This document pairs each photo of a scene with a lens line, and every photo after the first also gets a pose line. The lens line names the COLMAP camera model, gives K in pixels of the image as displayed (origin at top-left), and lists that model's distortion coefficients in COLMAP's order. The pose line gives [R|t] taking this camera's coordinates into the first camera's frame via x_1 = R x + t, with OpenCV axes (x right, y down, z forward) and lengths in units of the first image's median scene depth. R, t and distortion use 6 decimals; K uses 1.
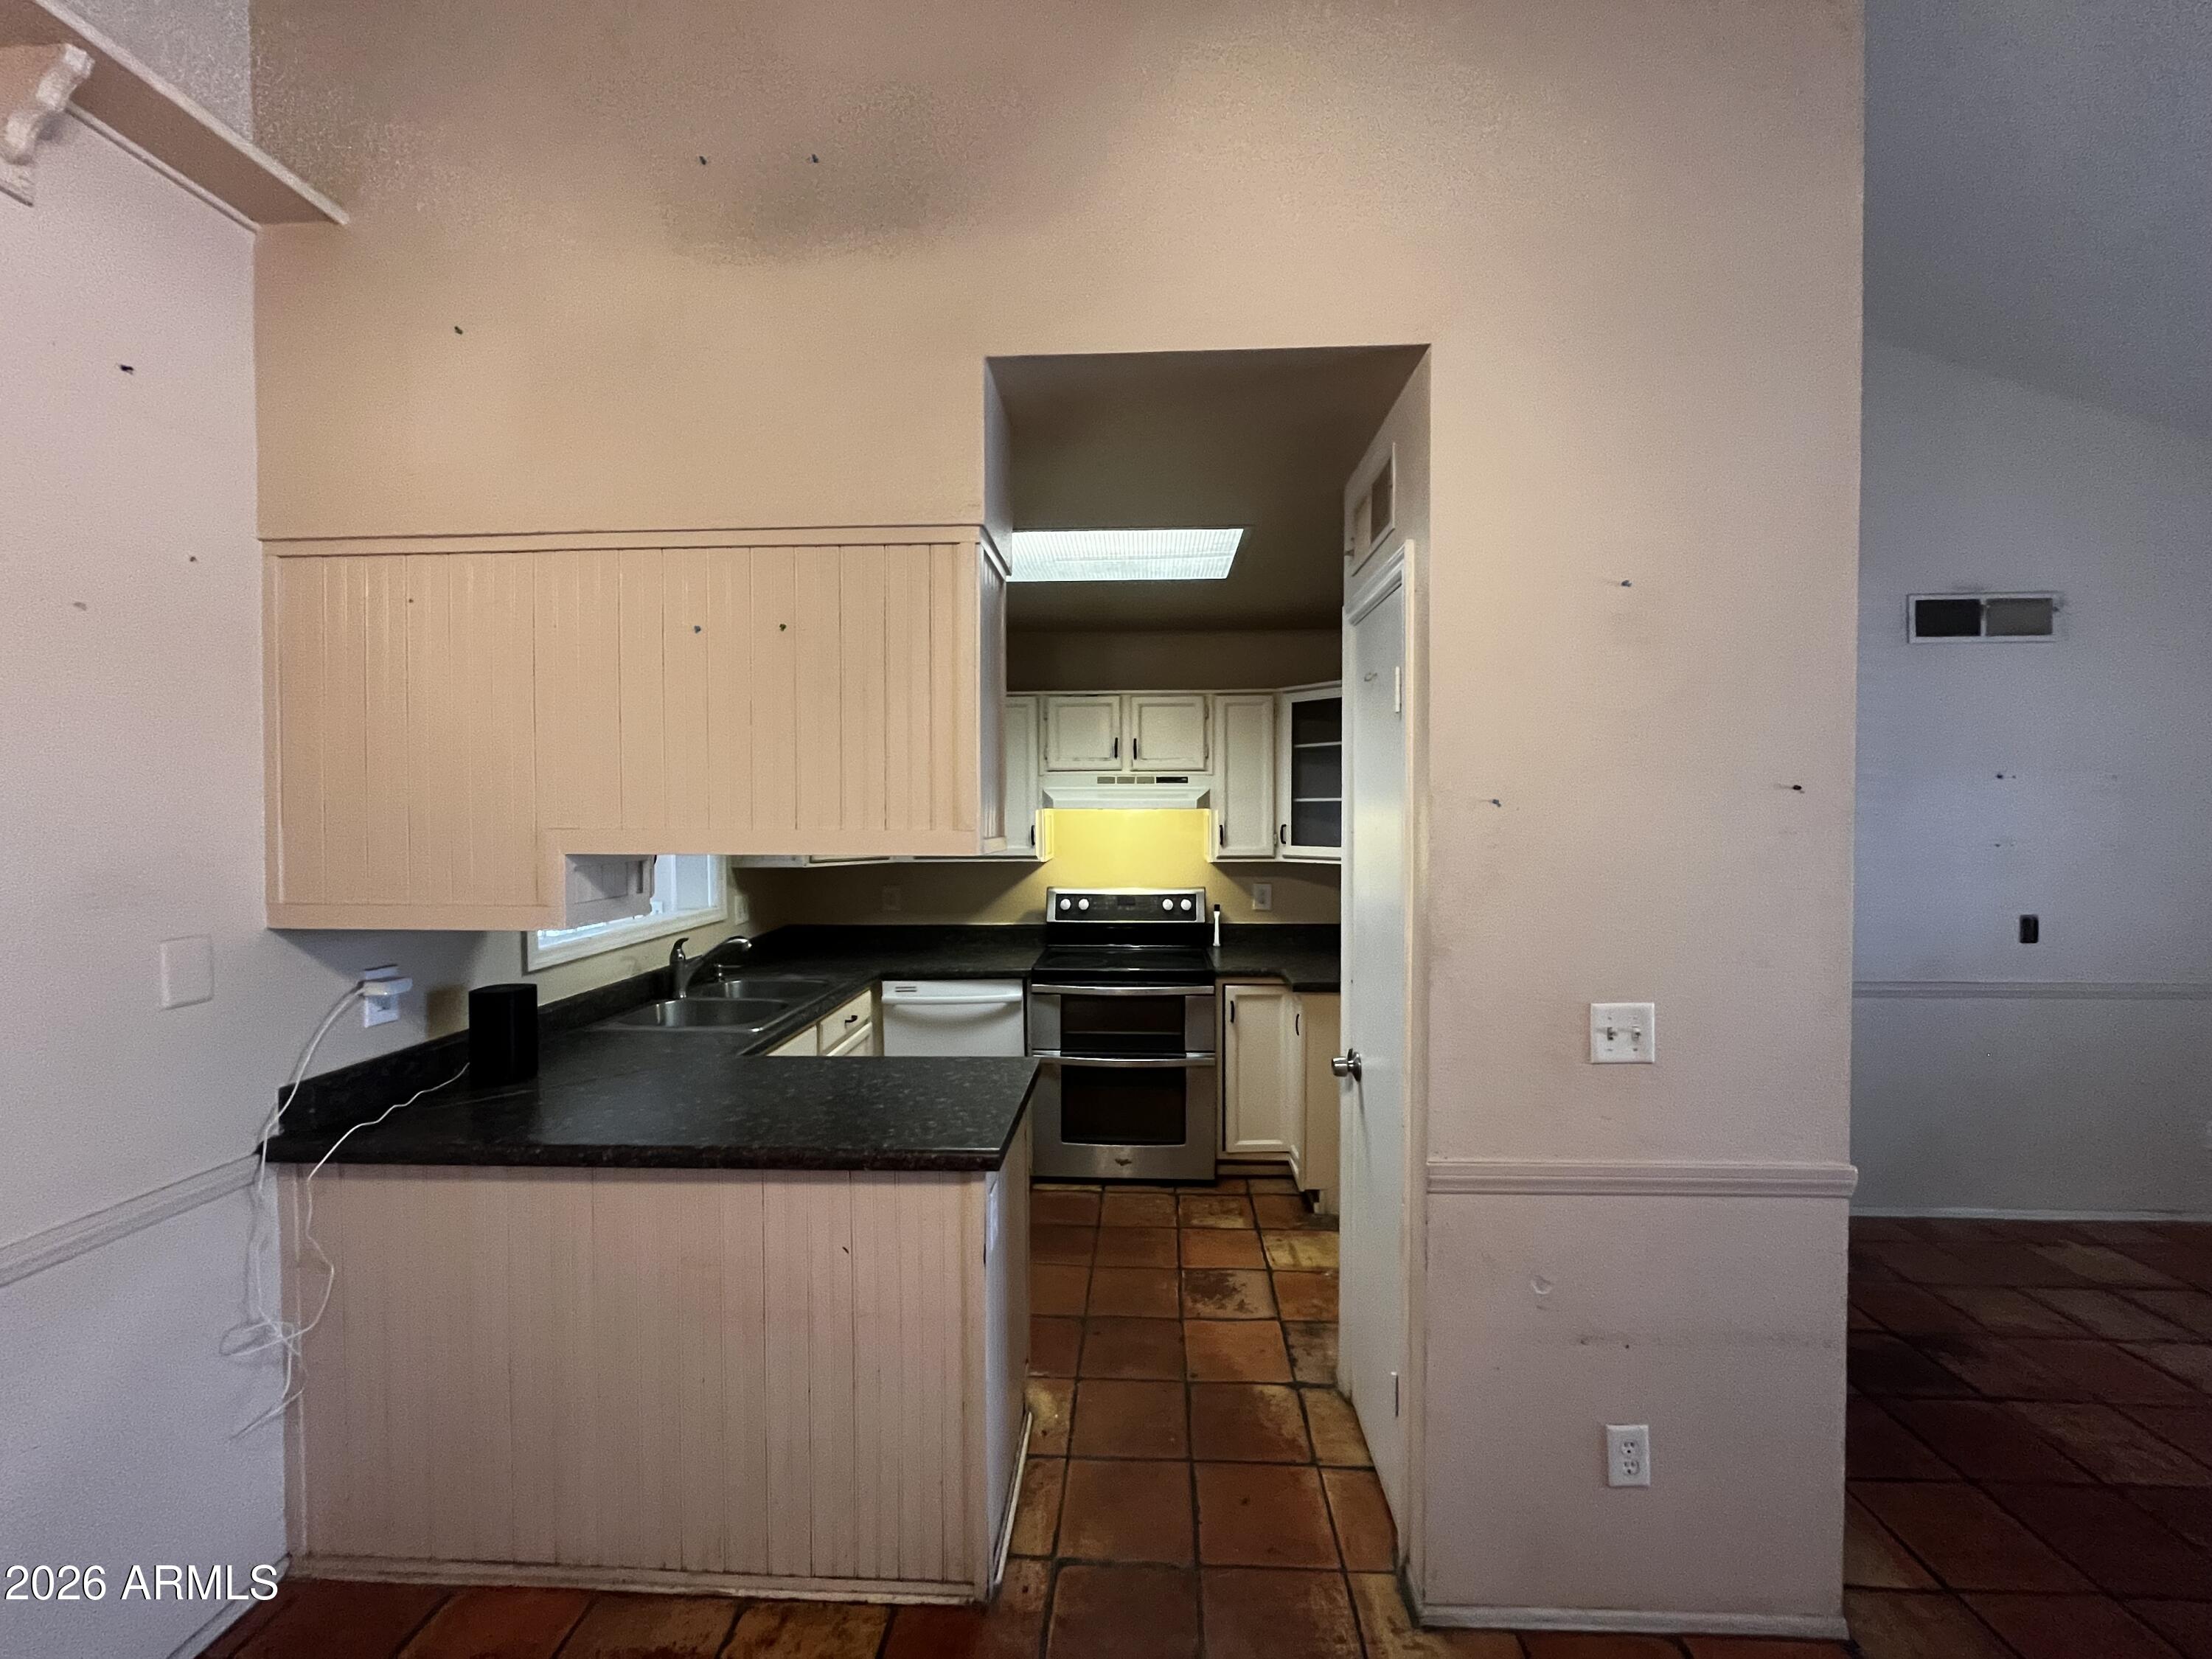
lens RADIAL K [[891.5, 0, 1108.0], [0, 891.5, 832.6], [0, 0, 1]] dist [-0.001598, -0.000291]
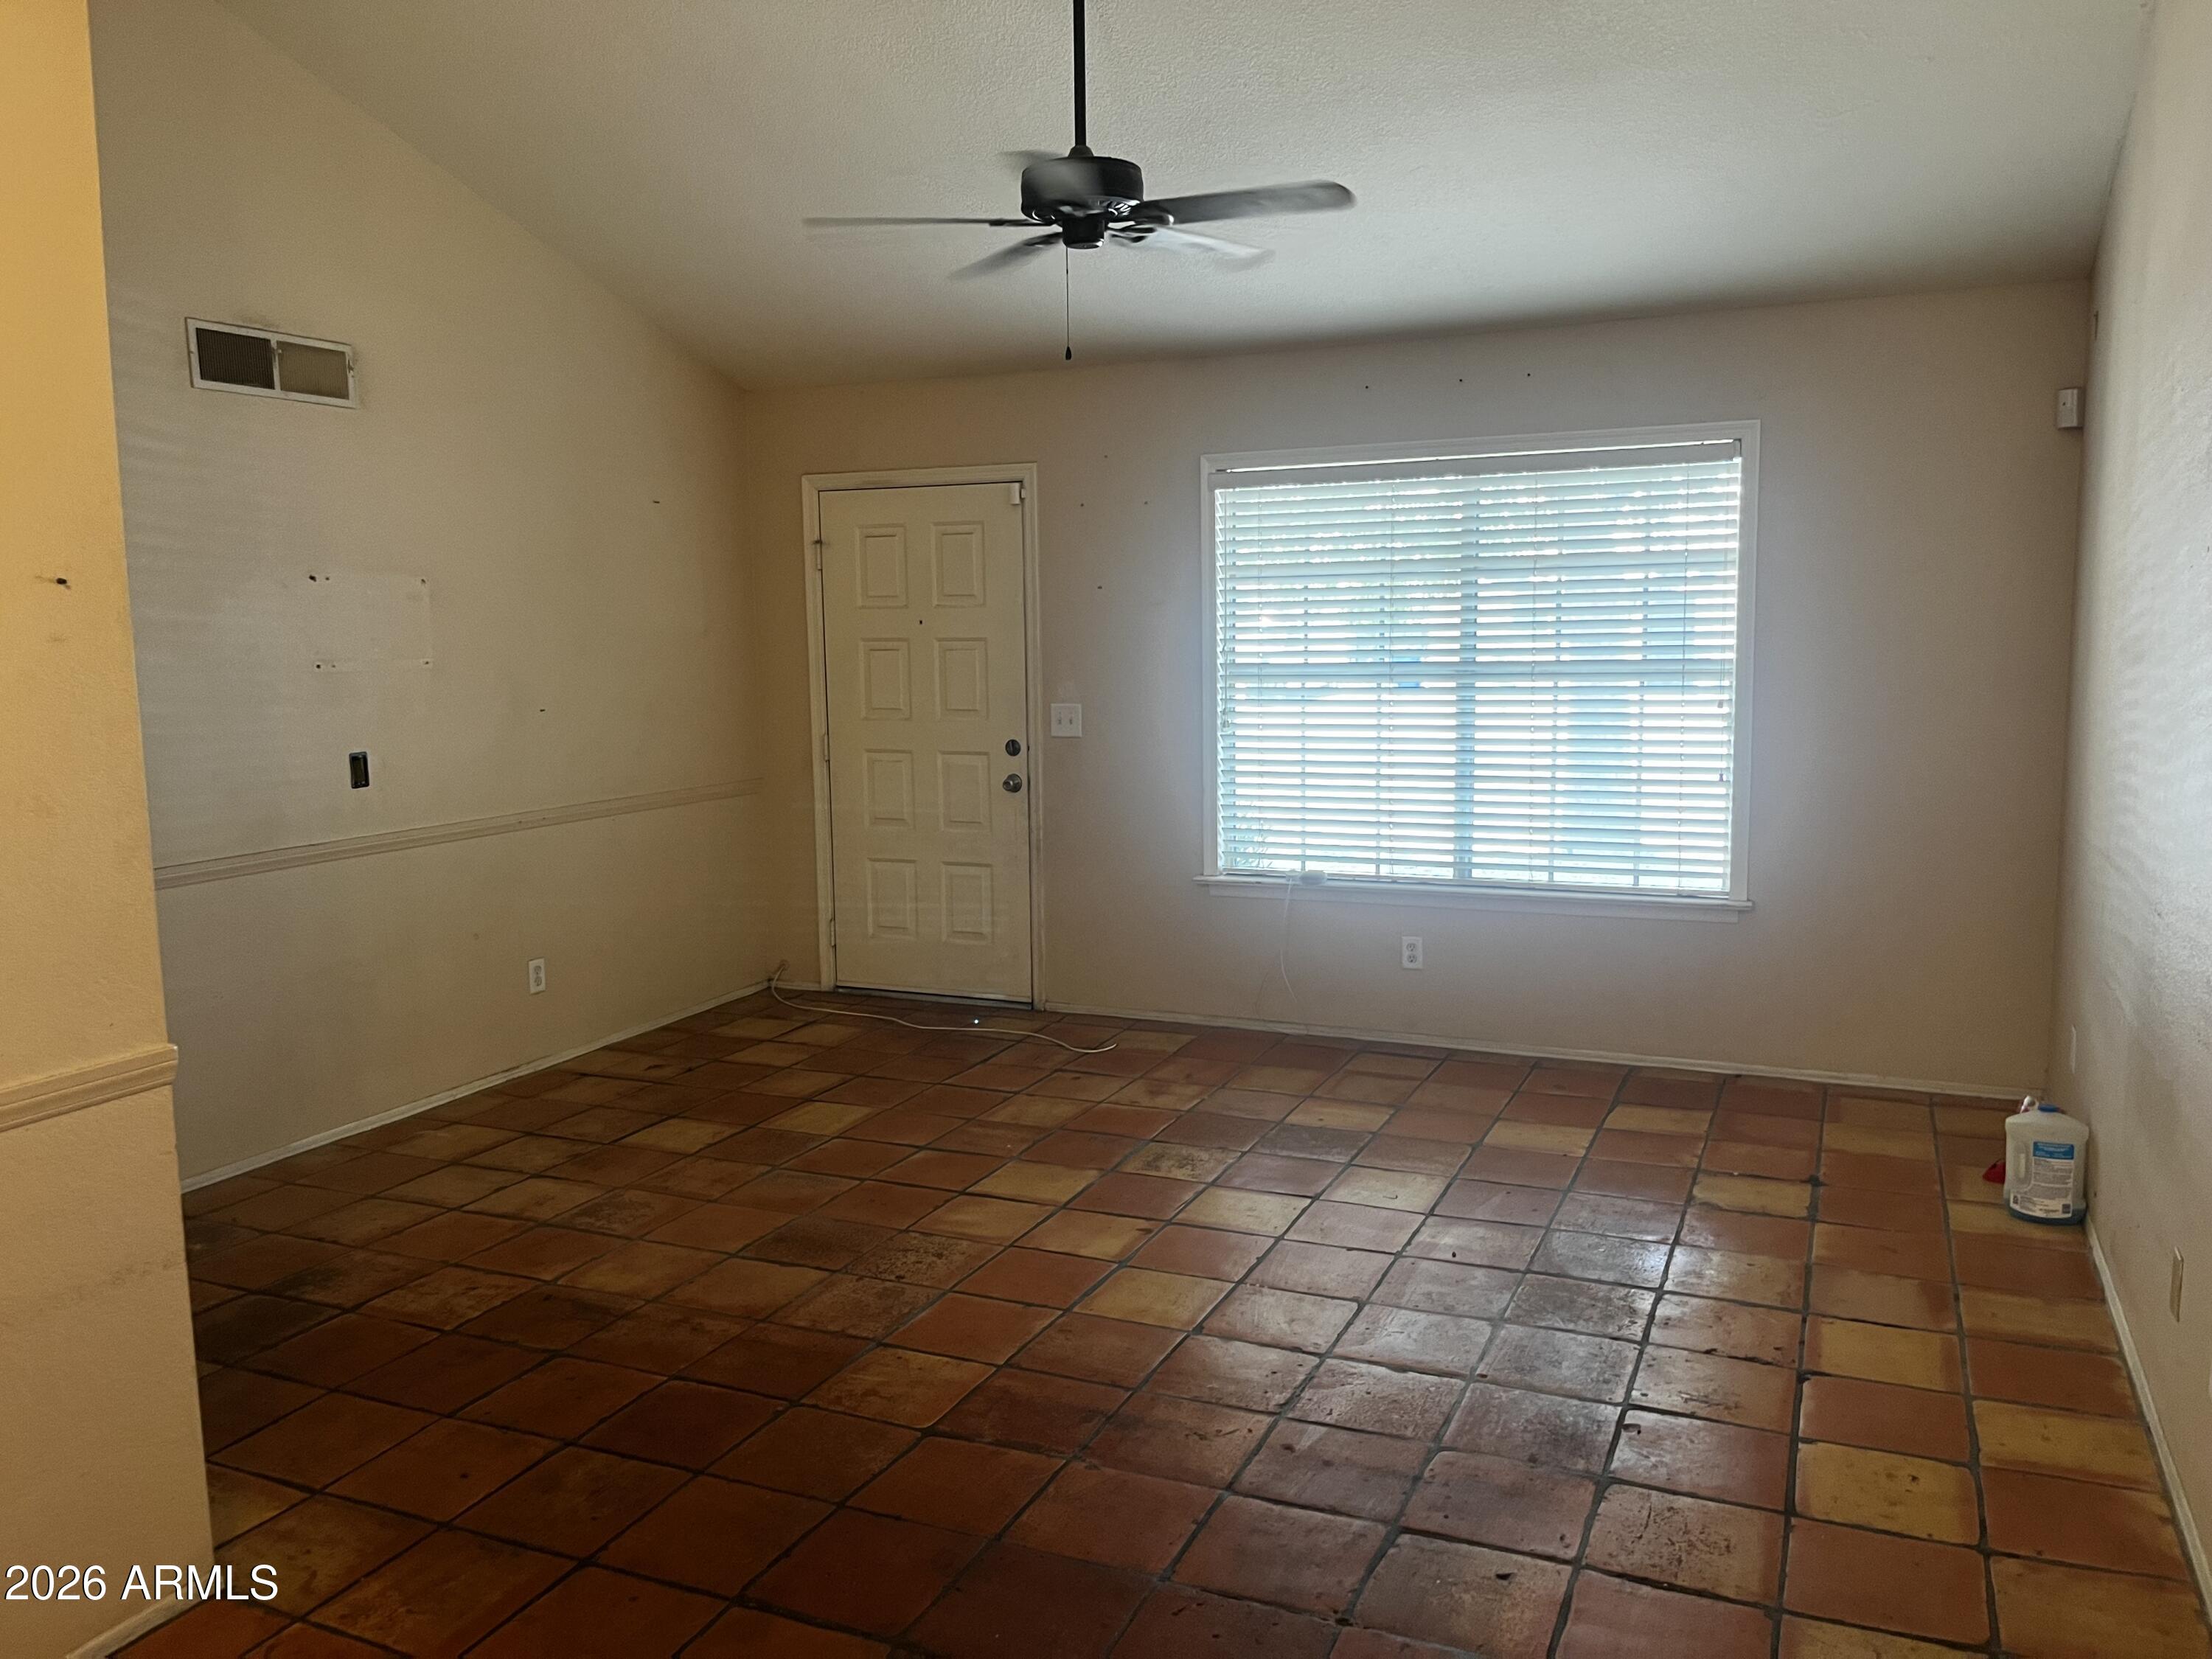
lens RADIAL K [[1679.9, 0, 1114.2], [0, 1679.9, 819.7], [0, 0, 1]] dist [0.051153, -0.061737]
pose [[0.361143, -0.112668, 0.925679, -0.138641], [0.037546, 0.993626, 0.106290, 0.016327], [-0.931754, -0.003630, 0.363072, -0.190232]]
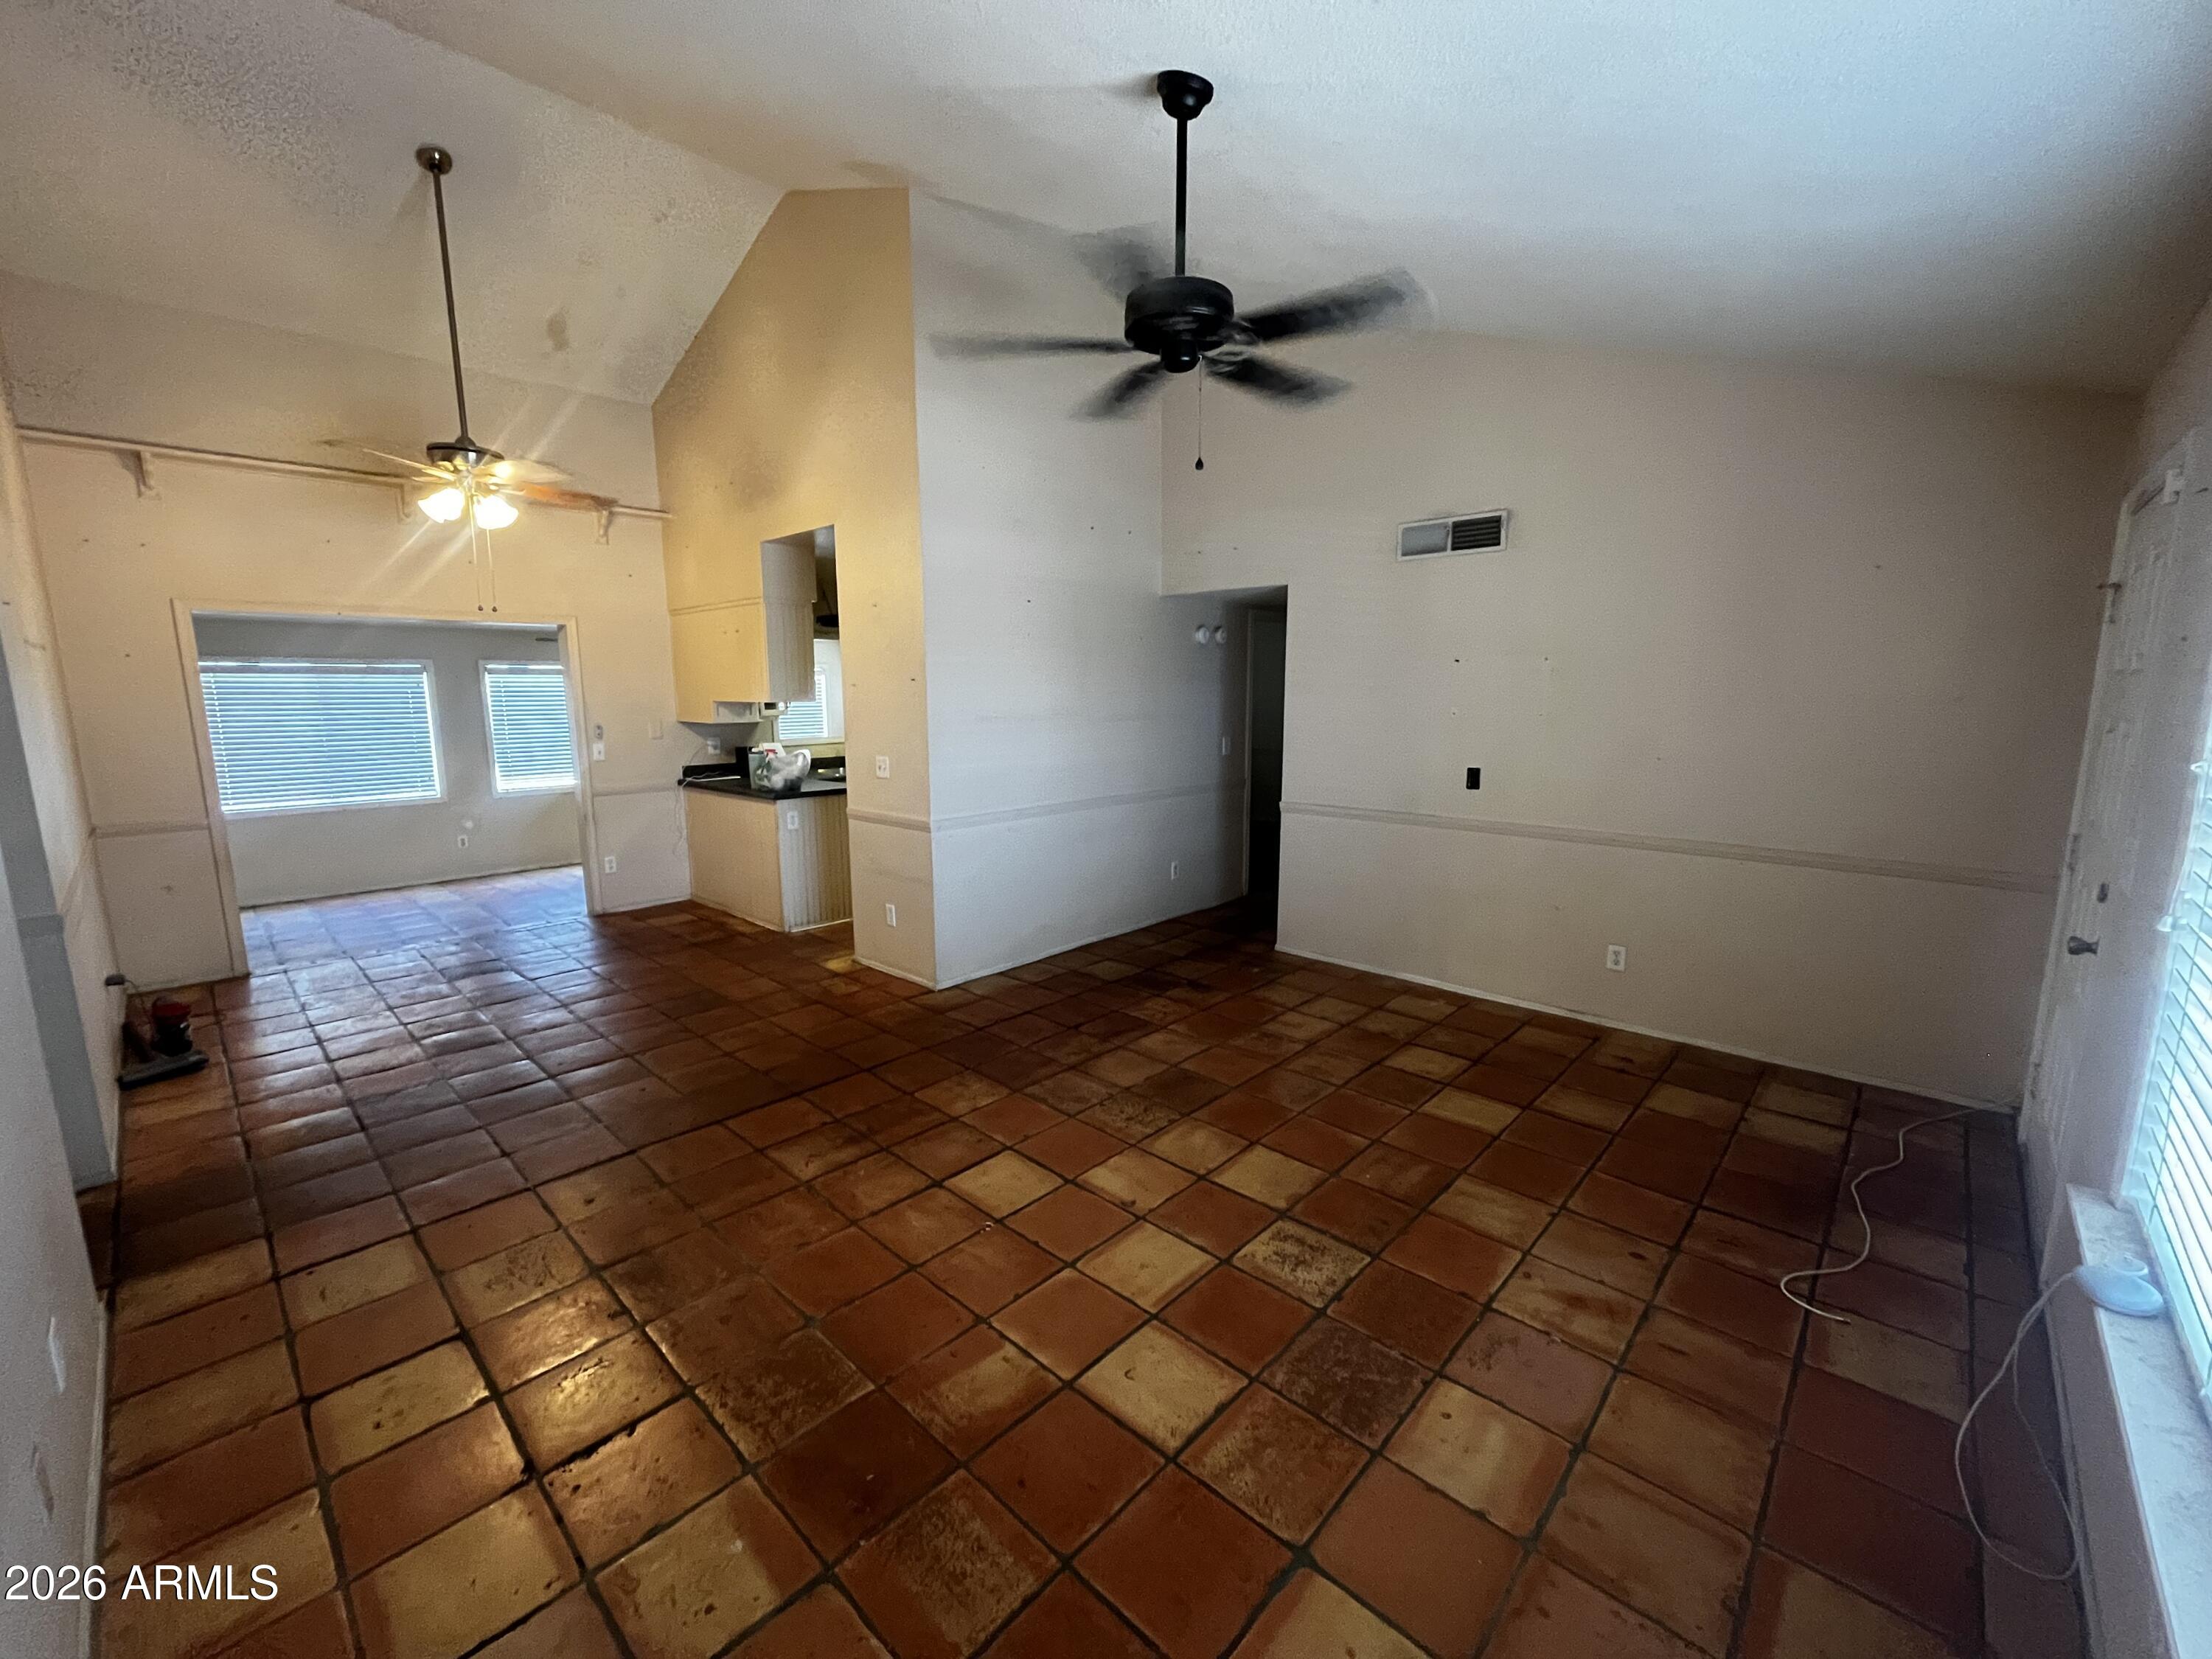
lens RADIAL K [[891.5, 0, 1106.0], [0, 891.5, 826.4], [0, 0, 1]] dist [-0.001598, -0.000291]
pose [[0.762916, 0.099968, -0.638722, 1.463560], [-0.013685, 0.990248, 0.138640, 0.004055], [0.646353, -0.097029, 0.756844, -0.349850]]
